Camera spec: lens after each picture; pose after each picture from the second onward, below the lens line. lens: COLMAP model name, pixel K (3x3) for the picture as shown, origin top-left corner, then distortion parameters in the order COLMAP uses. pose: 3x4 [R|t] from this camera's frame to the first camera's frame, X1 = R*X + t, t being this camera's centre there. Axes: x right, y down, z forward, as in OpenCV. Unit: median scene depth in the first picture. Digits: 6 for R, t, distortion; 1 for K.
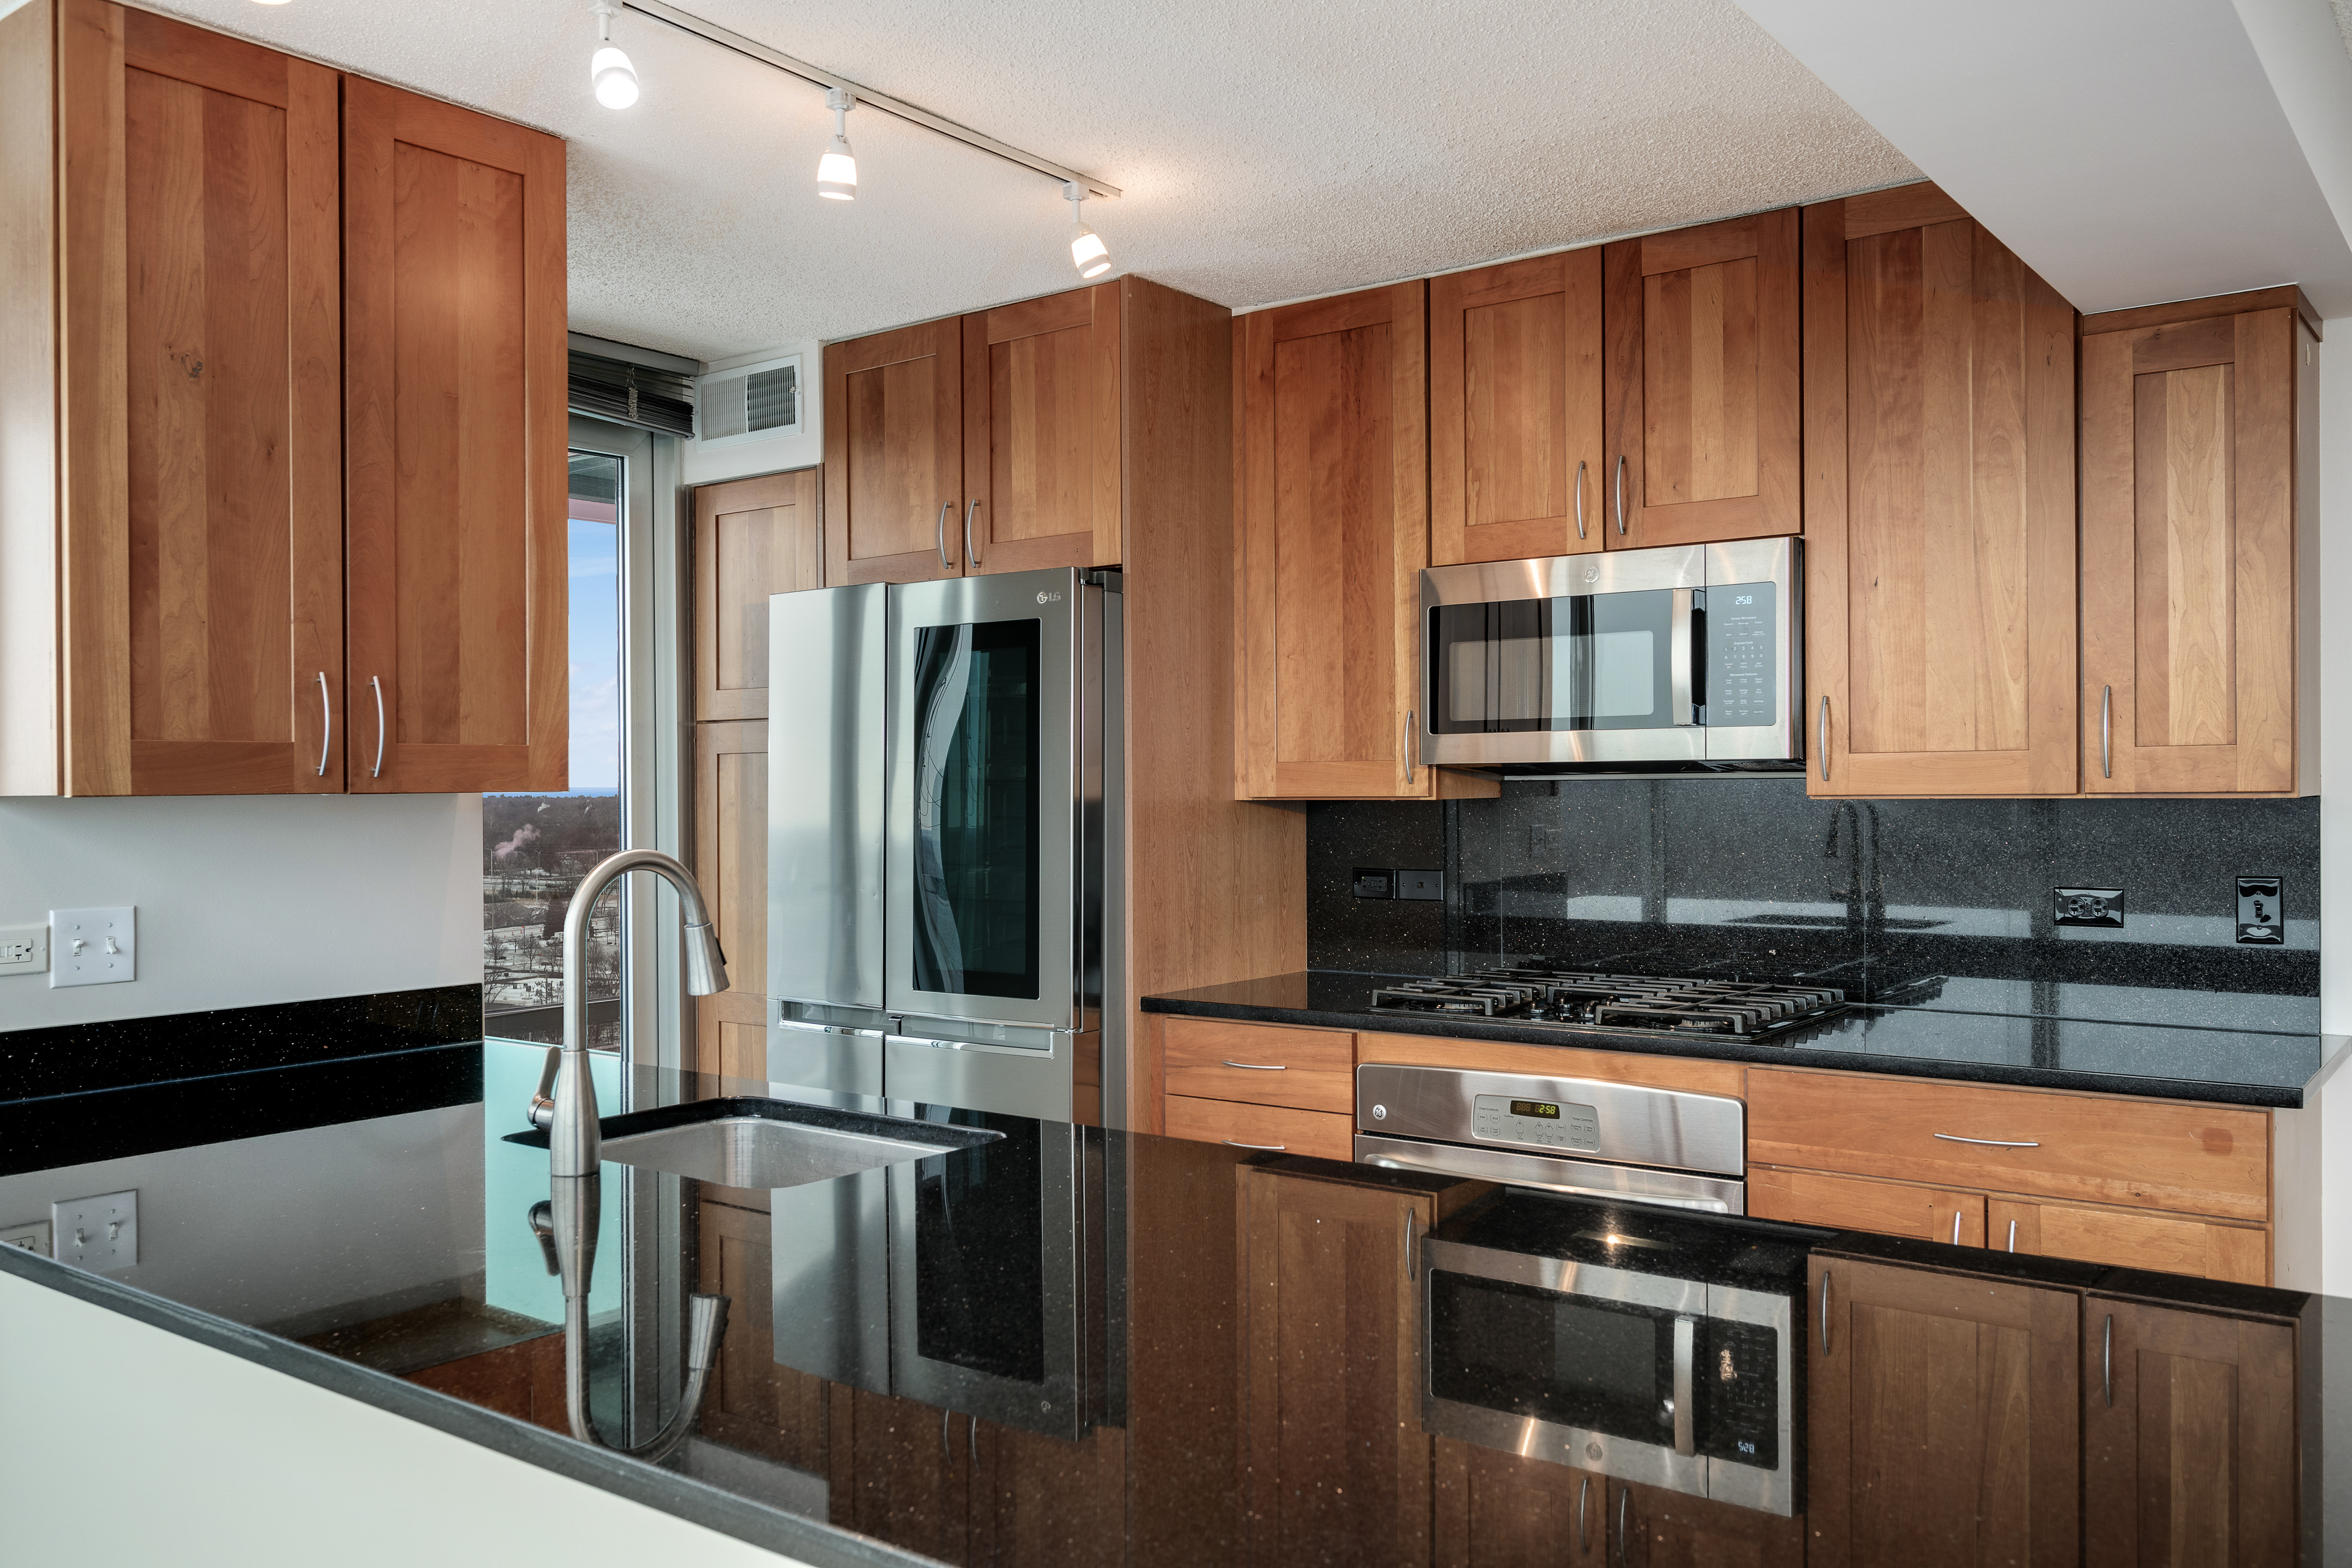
lens RADIAL K [[1846.5, 0, 1184.2], [0, 1846.5, 782.7], [0, 0, 1]] dist [-0.004357, -0.007422]
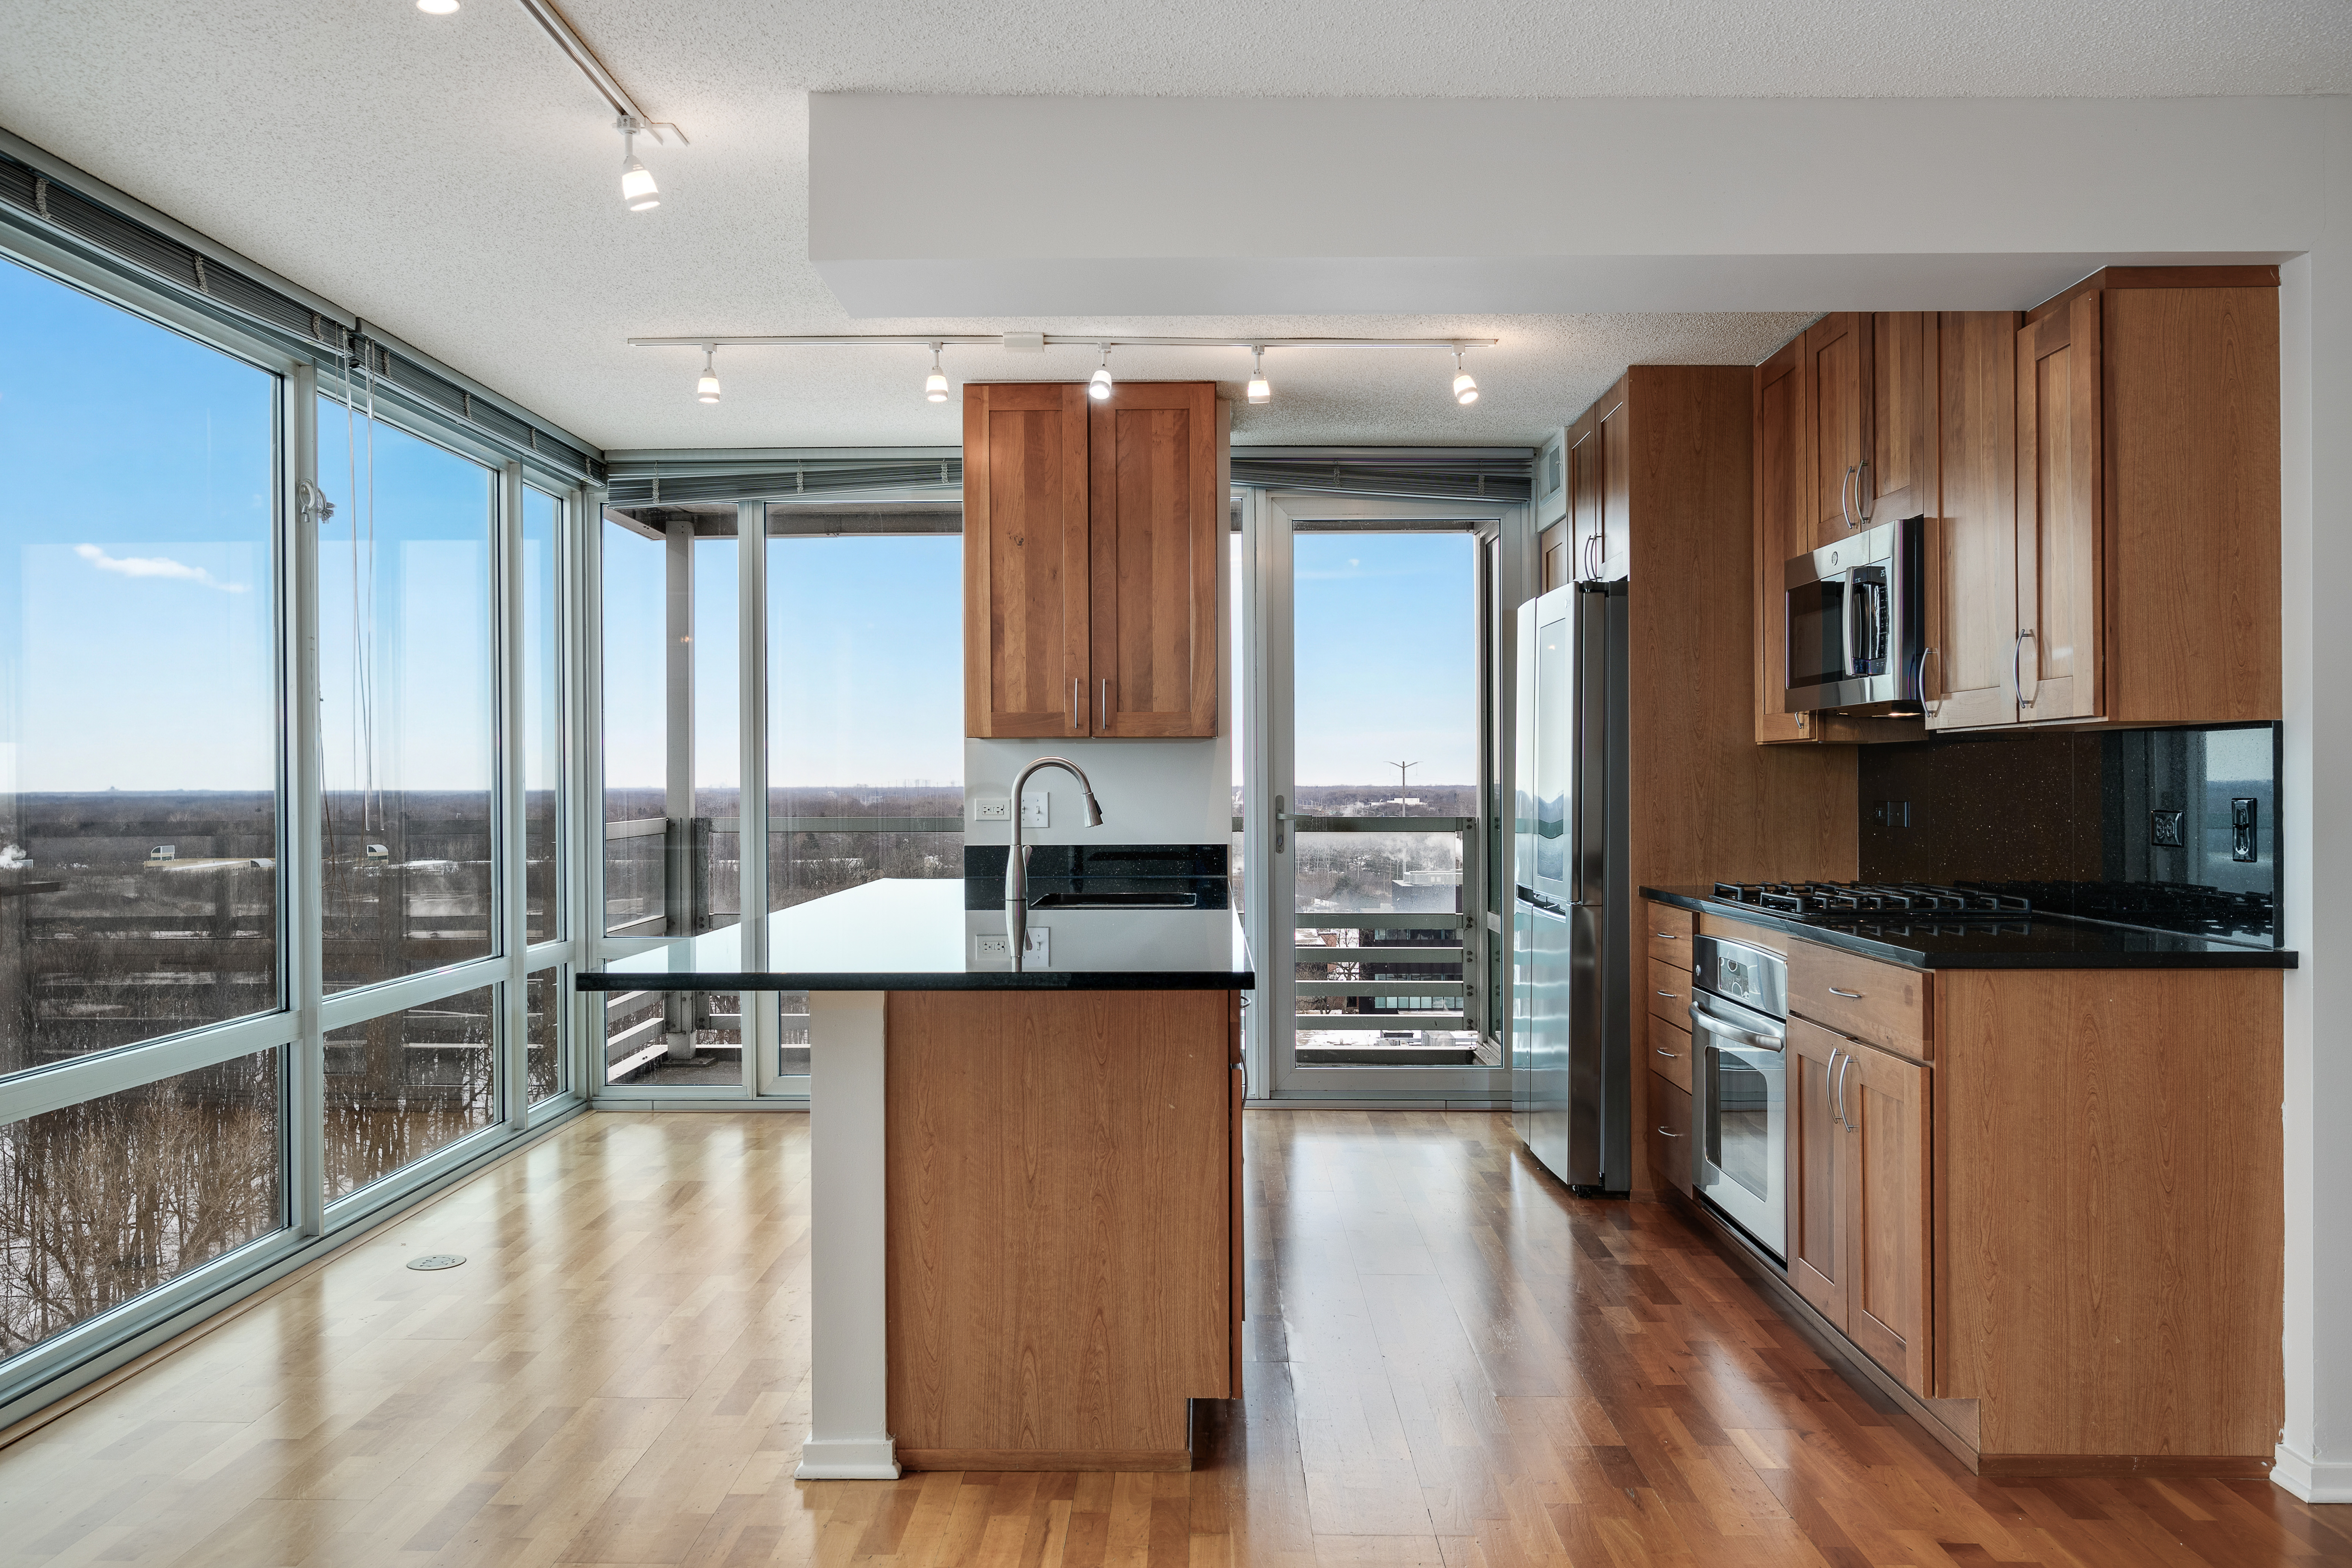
lens RADIAL K [[1846.5, 0, 1184.2], [0, 1846.5, 782.7], [0, 0, 1]] dist [-0.004357, -0.007422]
pose [[0.595984, 0.004560, -0.802983, 1.215369], [-0.002987, 0.999990, 0.003463, 0.048054], [0.802991, 0.000335, 0.595992, -0.134604]]
